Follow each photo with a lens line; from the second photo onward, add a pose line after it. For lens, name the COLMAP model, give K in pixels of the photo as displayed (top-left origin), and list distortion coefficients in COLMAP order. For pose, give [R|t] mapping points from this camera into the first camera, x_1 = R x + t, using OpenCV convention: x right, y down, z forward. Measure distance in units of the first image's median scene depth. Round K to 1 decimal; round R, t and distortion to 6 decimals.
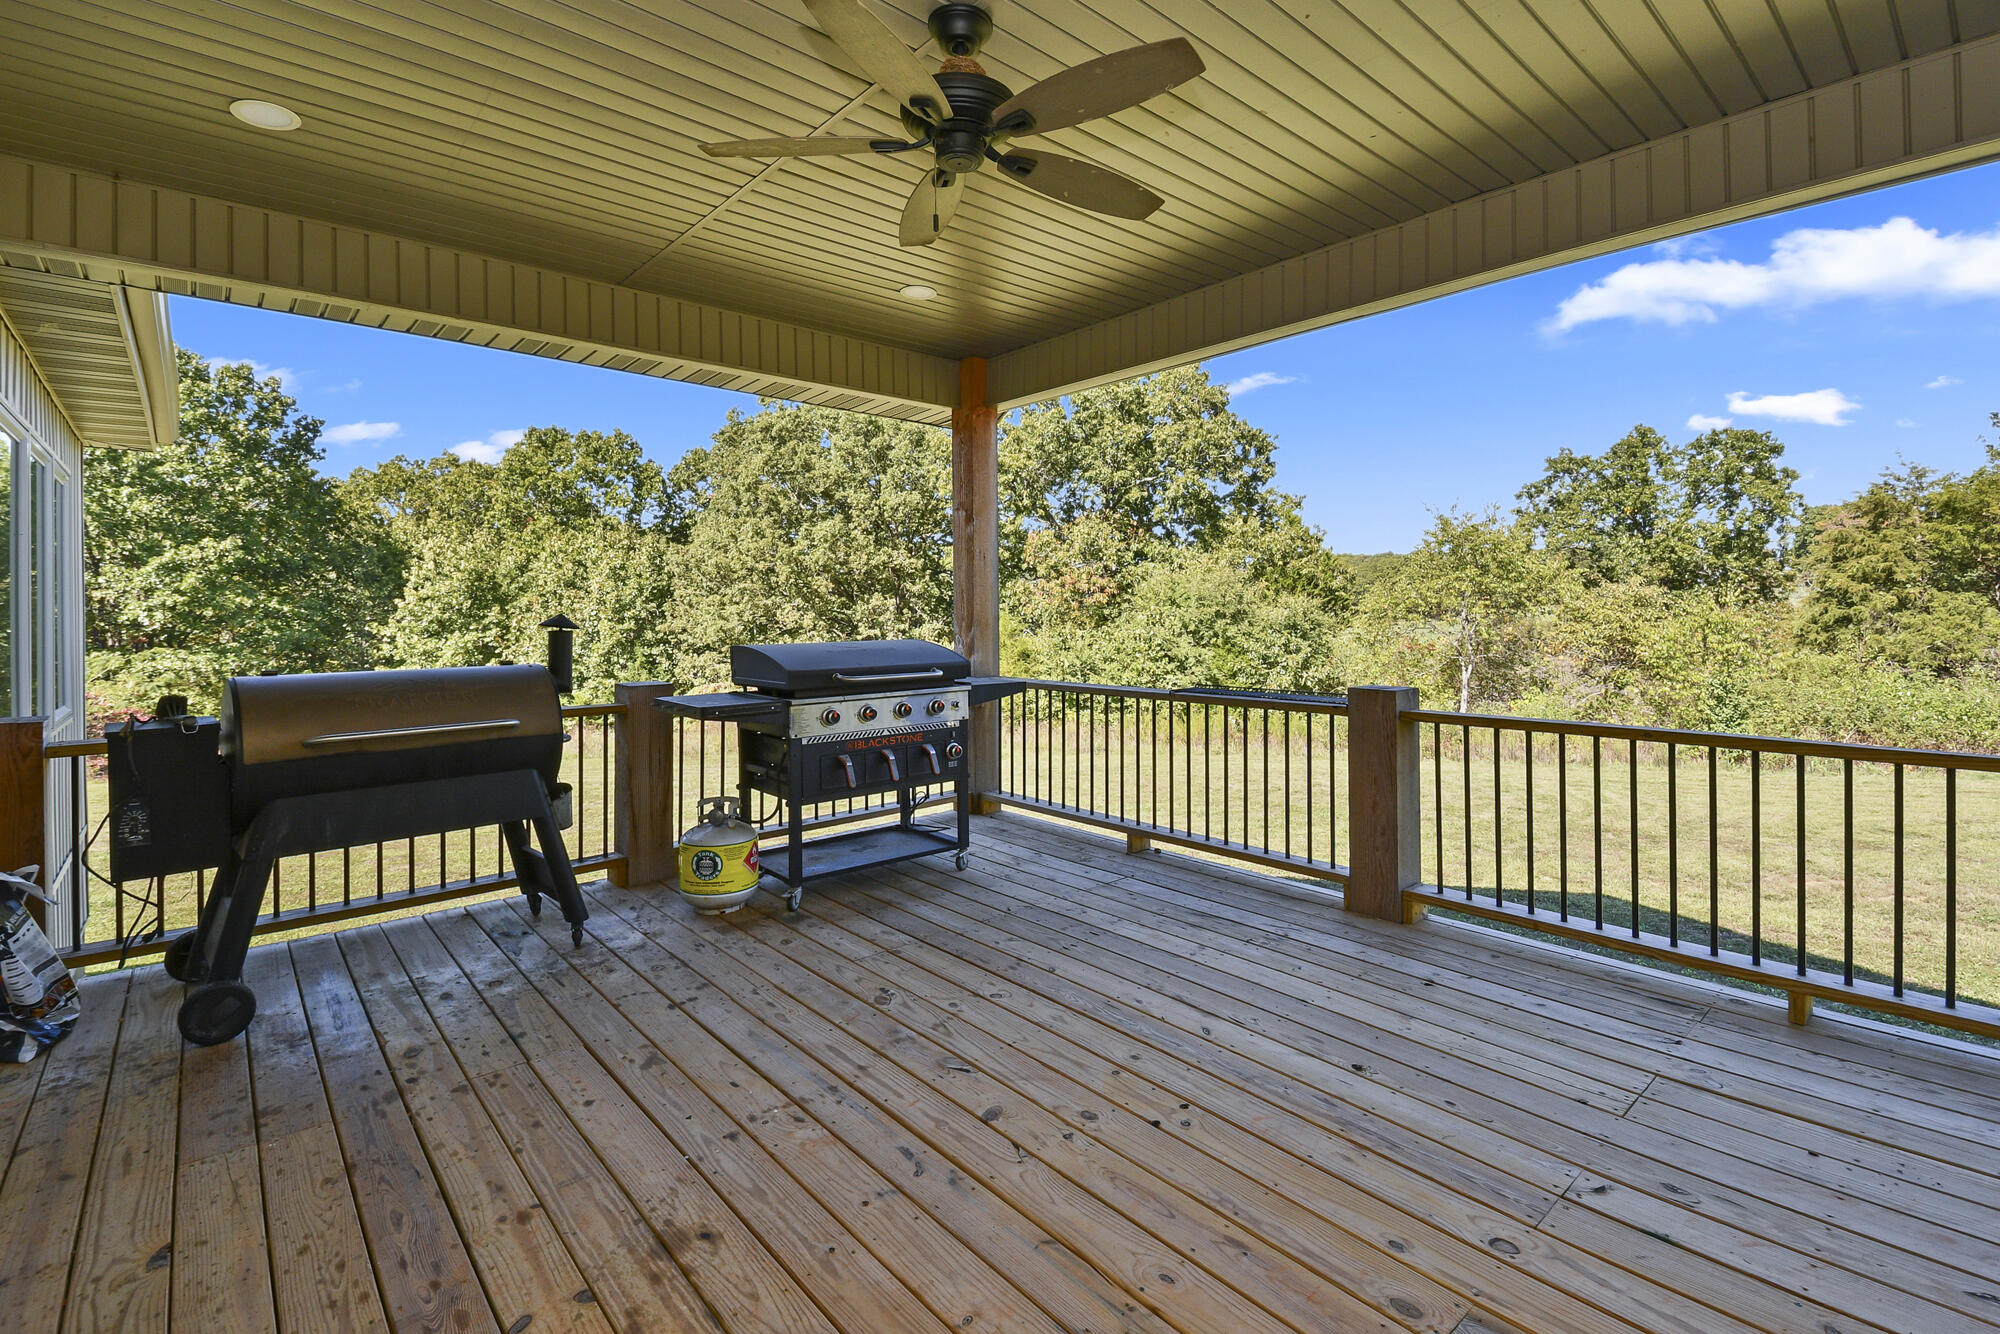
lens RADIAL K [[899.3, 0, 974.2], [0, 899.3, 614.6], [0, 0, 1]] dist [0.024576, -0.021361]
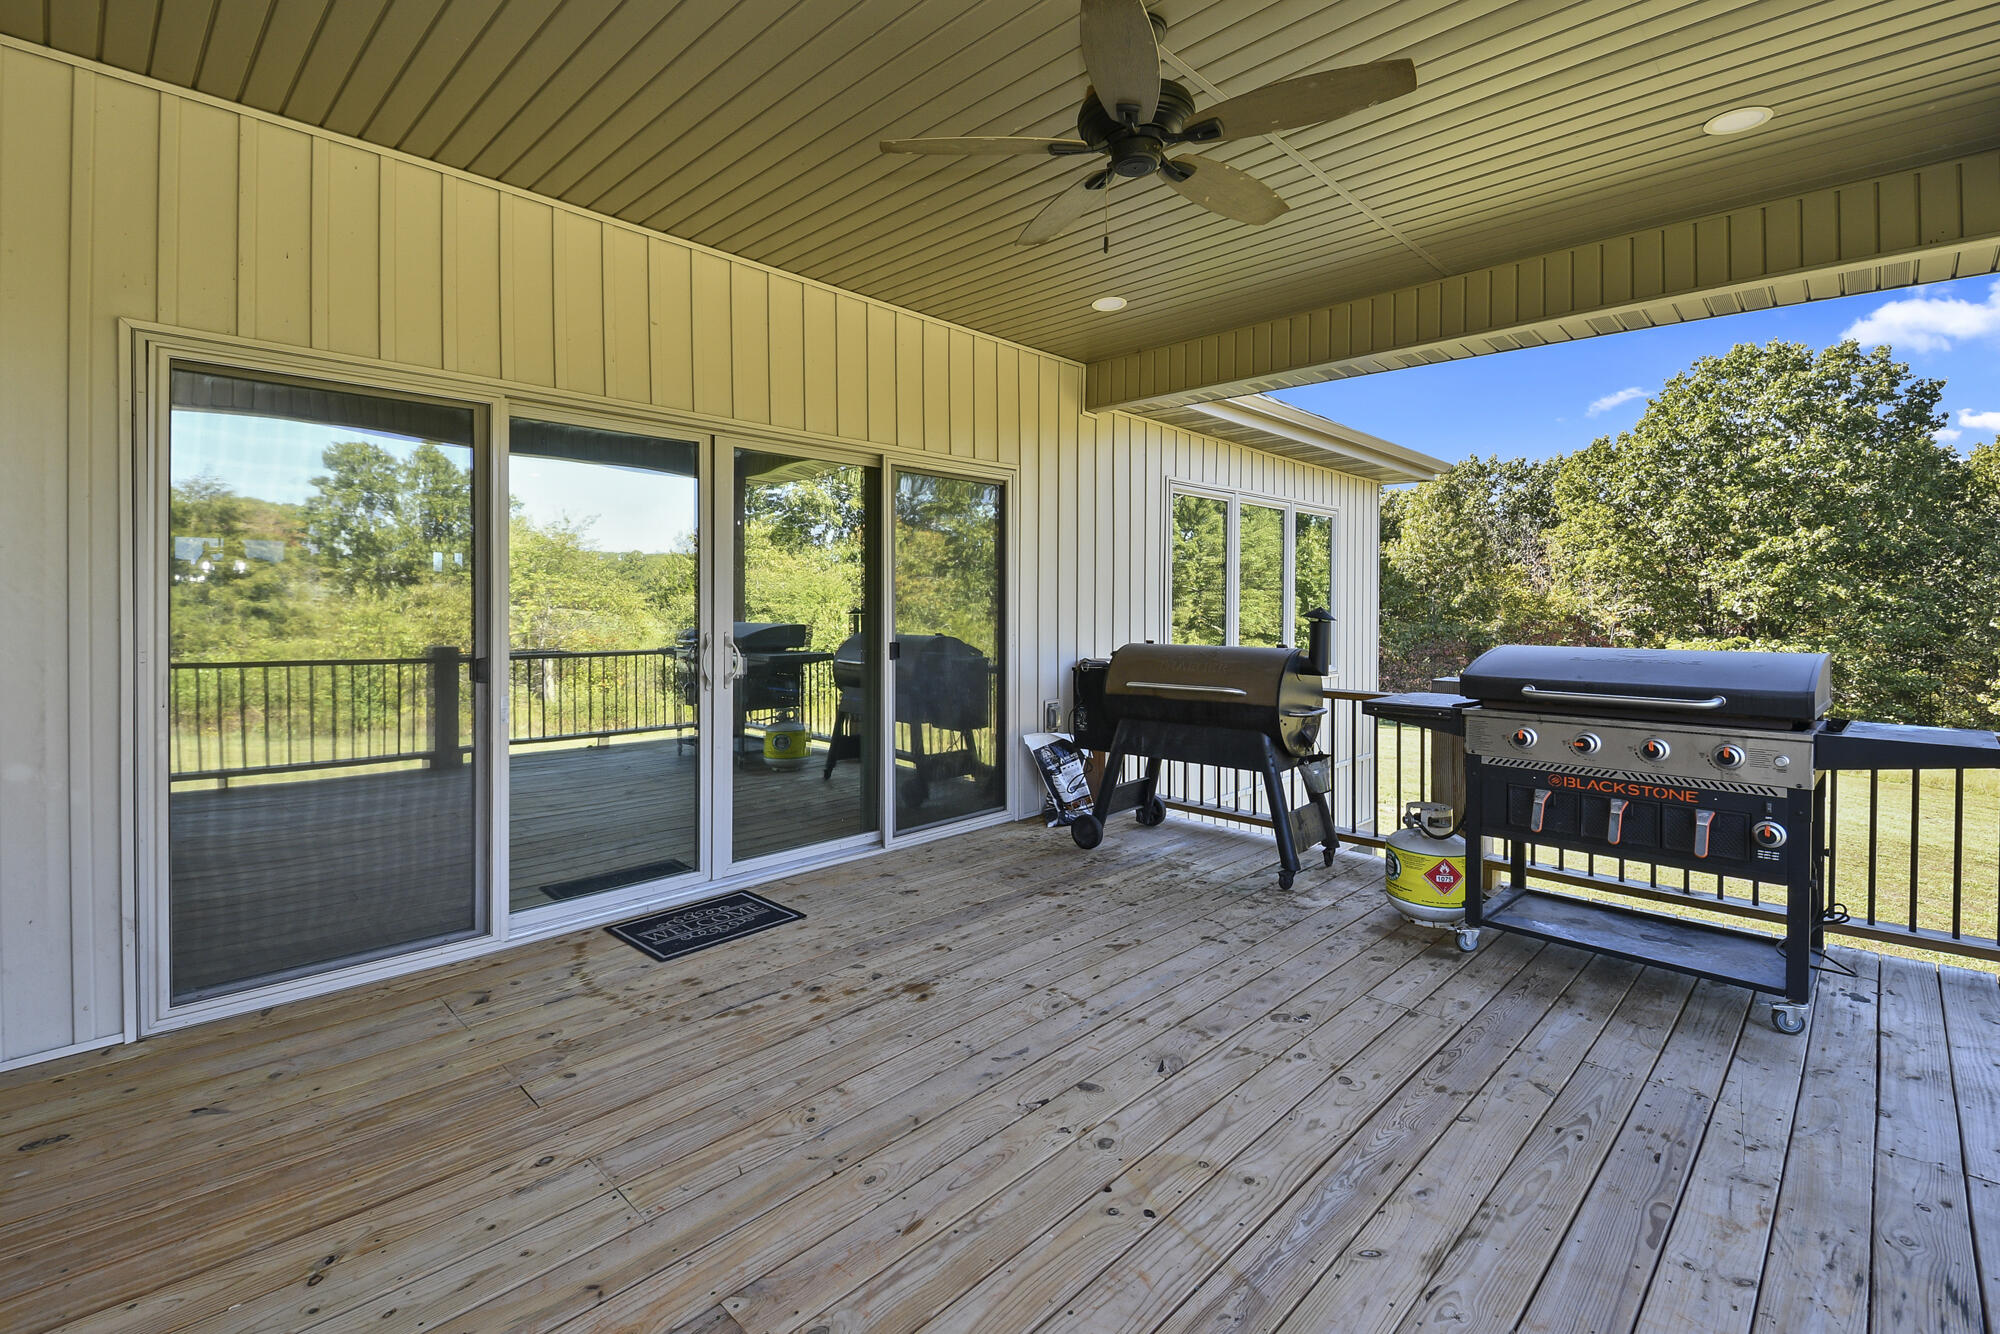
lens RADIAL K [[896.8, 0, 1004.7], [0, 896.8, 607.3], [0, 0, 1]] dist [0.015962, -0.021557]
pose [[0.095146, 0.012873, -0.995380, 0.613211], [-0.009791, 0.999880, 0.011995, -0.008852], [0.995415, 0.008605, 0.095260, 0.470959]]
